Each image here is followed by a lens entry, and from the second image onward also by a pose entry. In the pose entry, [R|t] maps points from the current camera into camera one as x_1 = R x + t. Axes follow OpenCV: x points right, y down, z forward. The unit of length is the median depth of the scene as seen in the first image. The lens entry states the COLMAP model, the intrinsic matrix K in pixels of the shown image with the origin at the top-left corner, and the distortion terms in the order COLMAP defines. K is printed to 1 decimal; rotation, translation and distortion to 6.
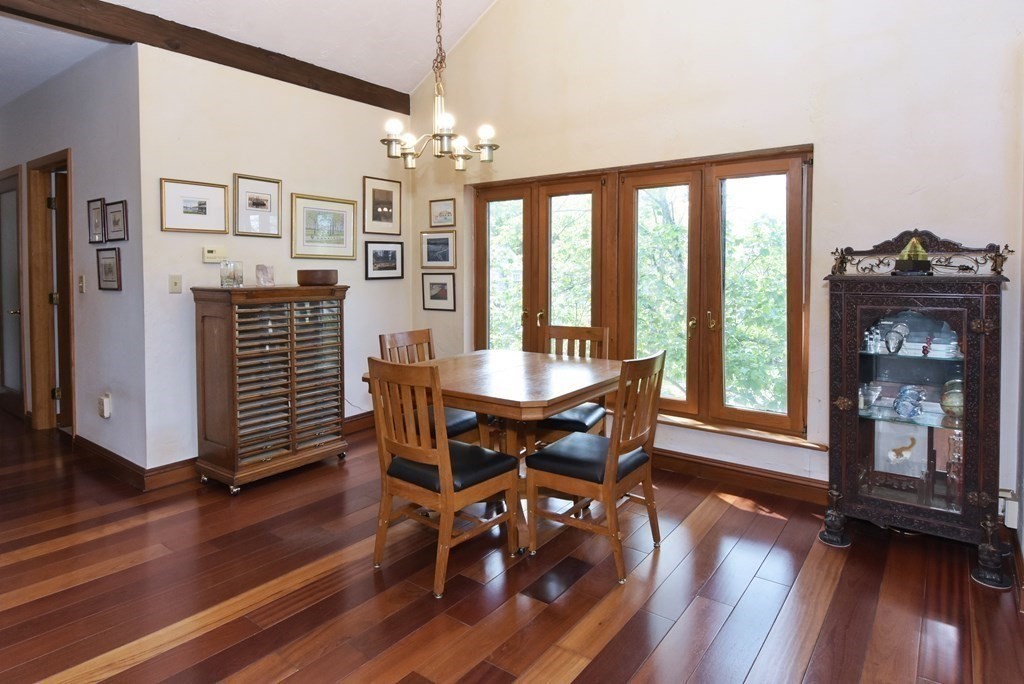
lens RADIAL K [[577.5, 0, 512.9], [0, 577.5, 287.7], [0, 0, 1]] dist [0.029102, -0.000061]
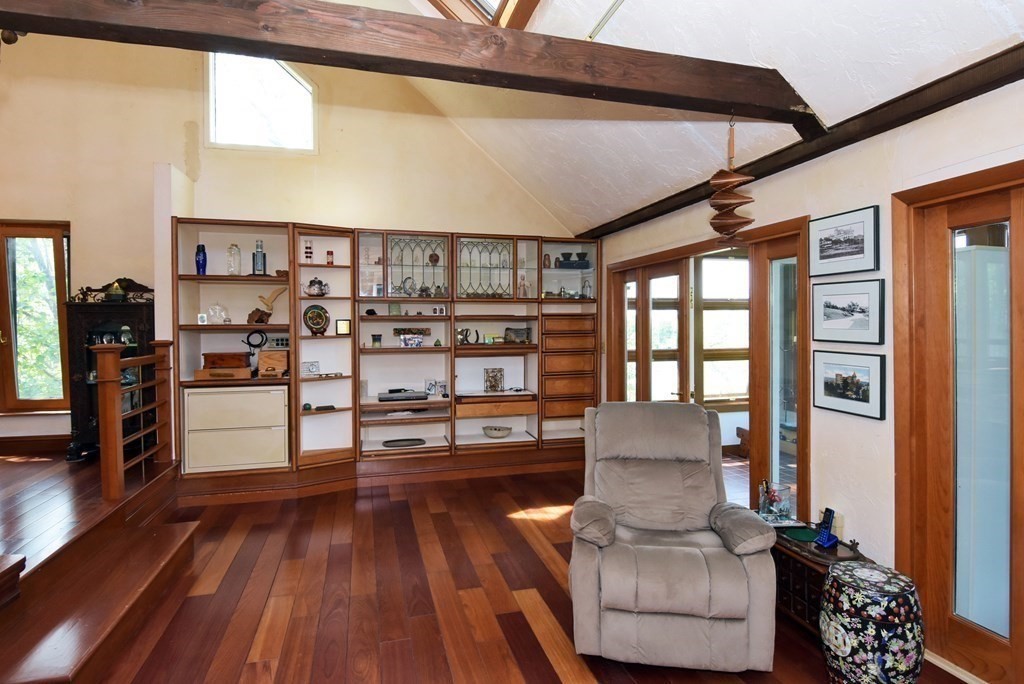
lens RADIAL K [[538.9, 0, 513.1], [0, 538.9, 332.0], [0, 0, 1]] dist [-0.000821, -0.000967]
pose [[0.614719, -0.008898, 0.788696, 0.077977], [0.027247, 0.999579, -0.009960, 0.082131], [-0.788275, 0.027612, 0.614703, -0.679684]]
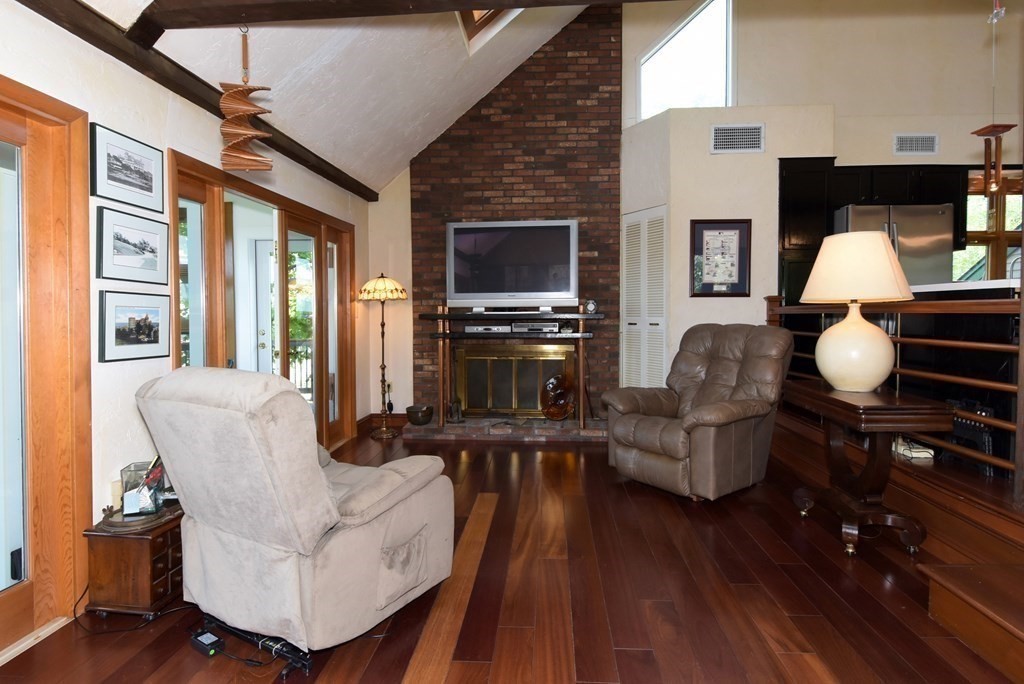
lens RADIAL K [[538.9, 0, 513.1], [0, 538.9, 332.0], [0, 0, 1]] dist [-0.000821, -0.000967]
pose [[-0.839548, 0.024882, -0.542715, 0.834983], [-0.008530, 0.998224, 0.058961, 0.116353], [0.543218, 0.054130, -0.837845, 0.156451]]
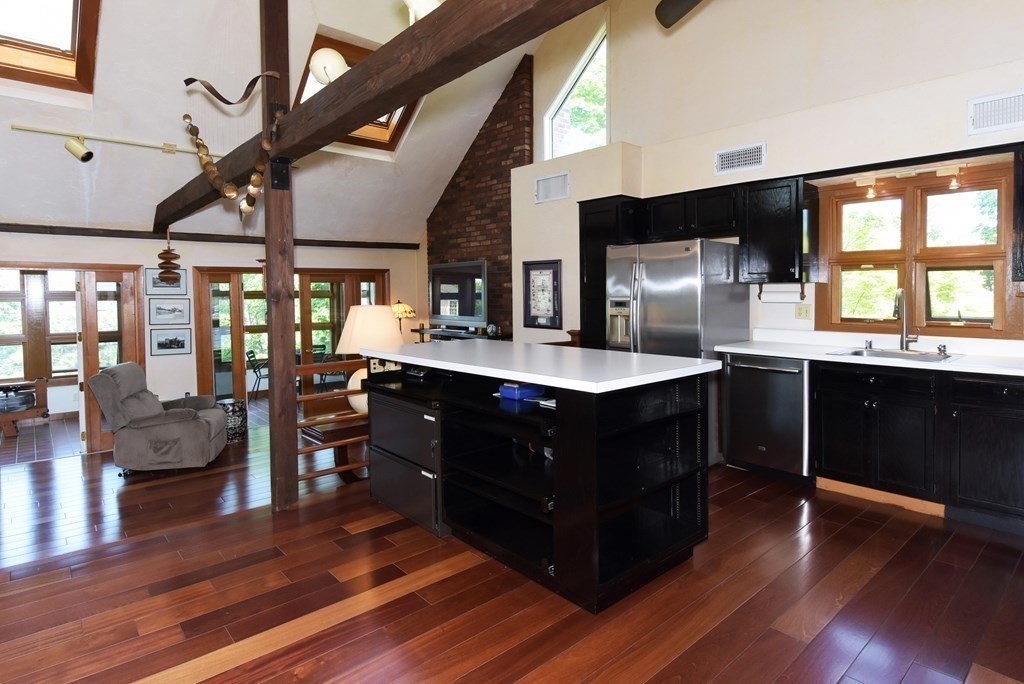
lens RADIAL K [[550.0, 0, 517.1], [0, 550.0, 302.4], [0, 0, 1]] dist [0.034930, -0.037237]
pose [[-0.978927, 0.001163, 0.204209, -0.458249], [0.011007, 0.998830, 0.047080, -0.029741], [-0.203915, 0.048335, -0.977795, 0.777074]]
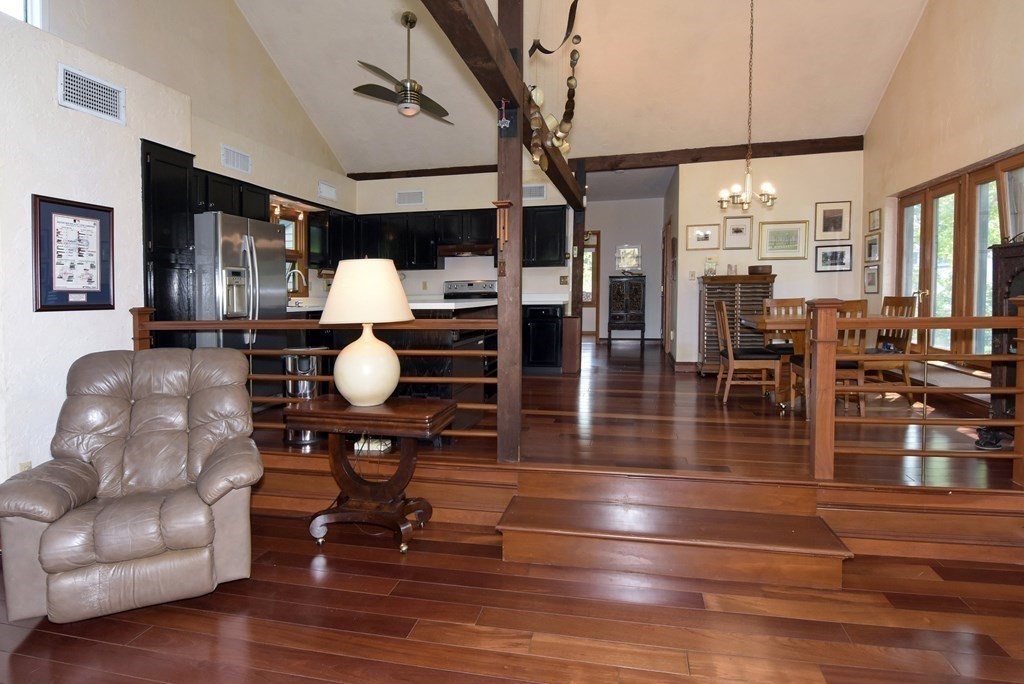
lens RADIAL K [[551.5, 0, 517.8], [0, 551.5, 307.0], [0, 0, 1]] dist [-0.000703, -0.014507]
pose [[0.410185, 0.016661, -0.911850, 0.870268], [-0.011741, 0.999847, 0.012988, 0.079599], [0.911927, 0.005379, 0.410318, -0.336167]]
